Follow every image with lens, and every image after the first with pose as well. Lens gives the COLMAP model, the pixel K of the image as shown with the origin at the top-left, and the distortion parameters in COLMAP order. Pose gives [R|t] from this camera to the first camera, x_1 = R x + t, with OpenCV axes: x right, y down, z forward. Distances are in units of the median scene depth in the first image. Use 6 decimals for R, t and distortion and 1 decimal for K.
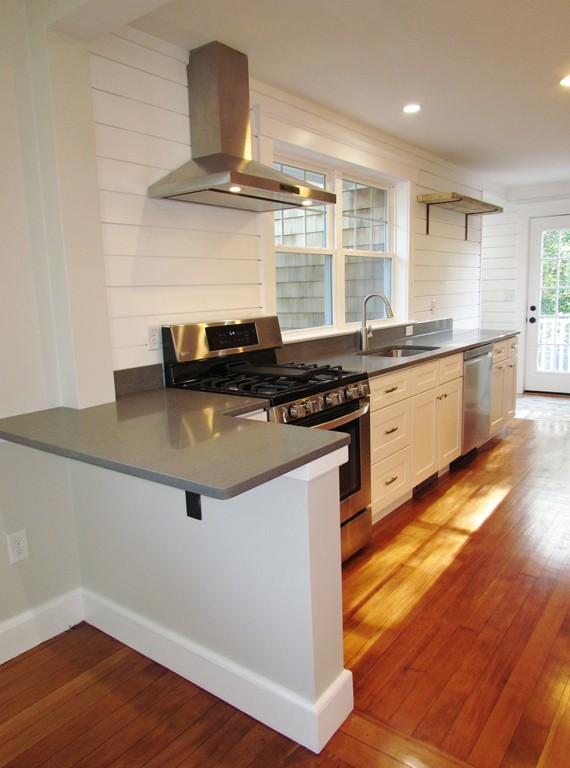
lens RADIAL K [[546.8, 0, 297.9], [0, 546.8, 389.7], [0, 0, 1]] dist [-0.031300, -0.005437]
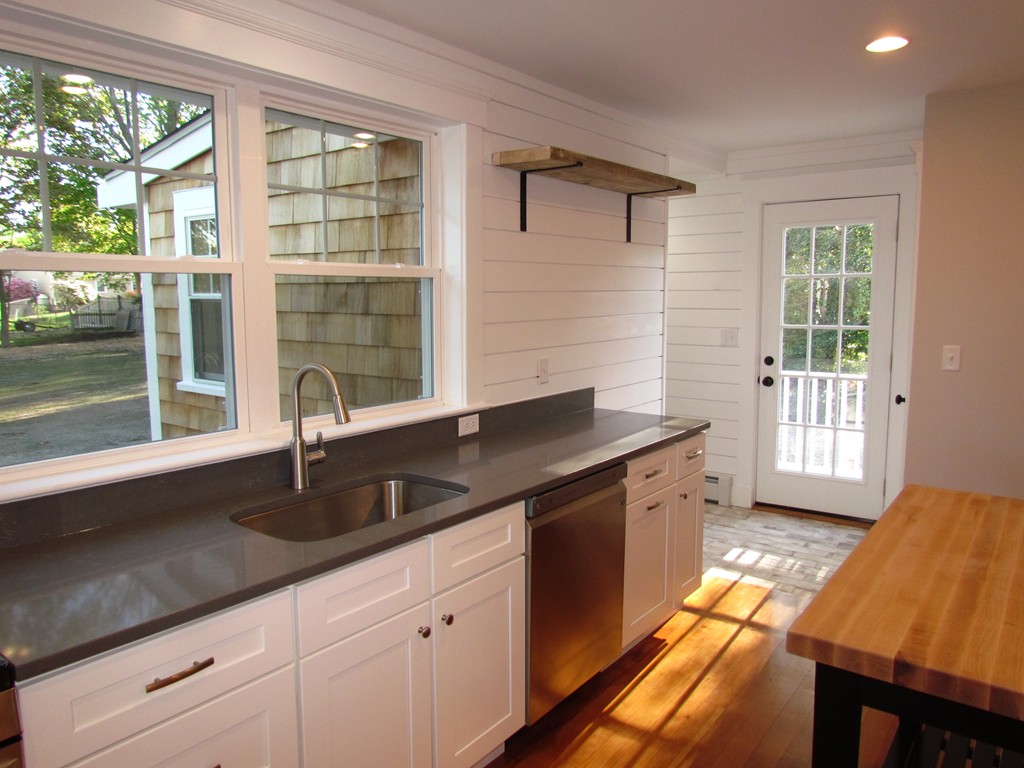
lens RADIAL K [[729.0, 0, 517.4], [0, 729.0, 385.2], [0, 0, 1]] dist [-0.031300, -0.005437]
pose [[0.999585, 0.027962, -0.006981, 0.244895], [-0.028299, 0.998130, -0.054181, -0.106240], [0.005453, 0.054356, 0.998507, 0.334695]]
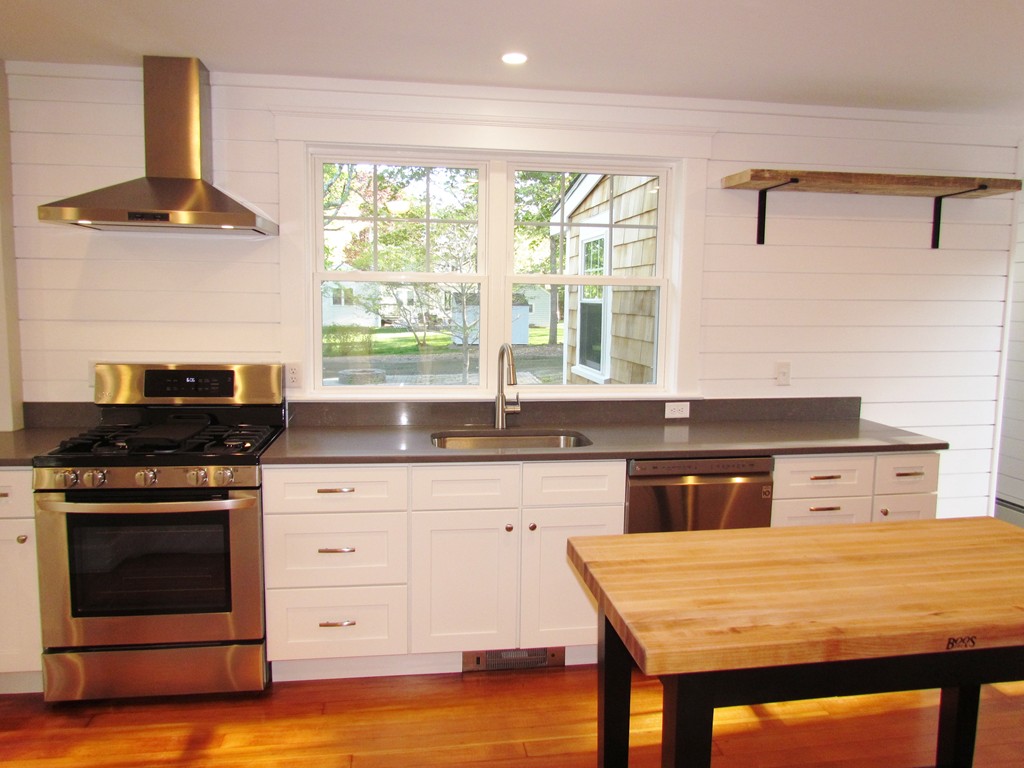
lens RADIAL K [[729.0, 0, 496.8], [0, 729.0, 365.5], [0, 0, 1]] dist [-0.031300, -0.005437]
pose [[0.687643, 0.099363, -0.719218, 0.605819], [-0.161360, 0.986732, -0.017955, -0.106575], [0.707892, 0.128400, 0.694552, 0.313034]]
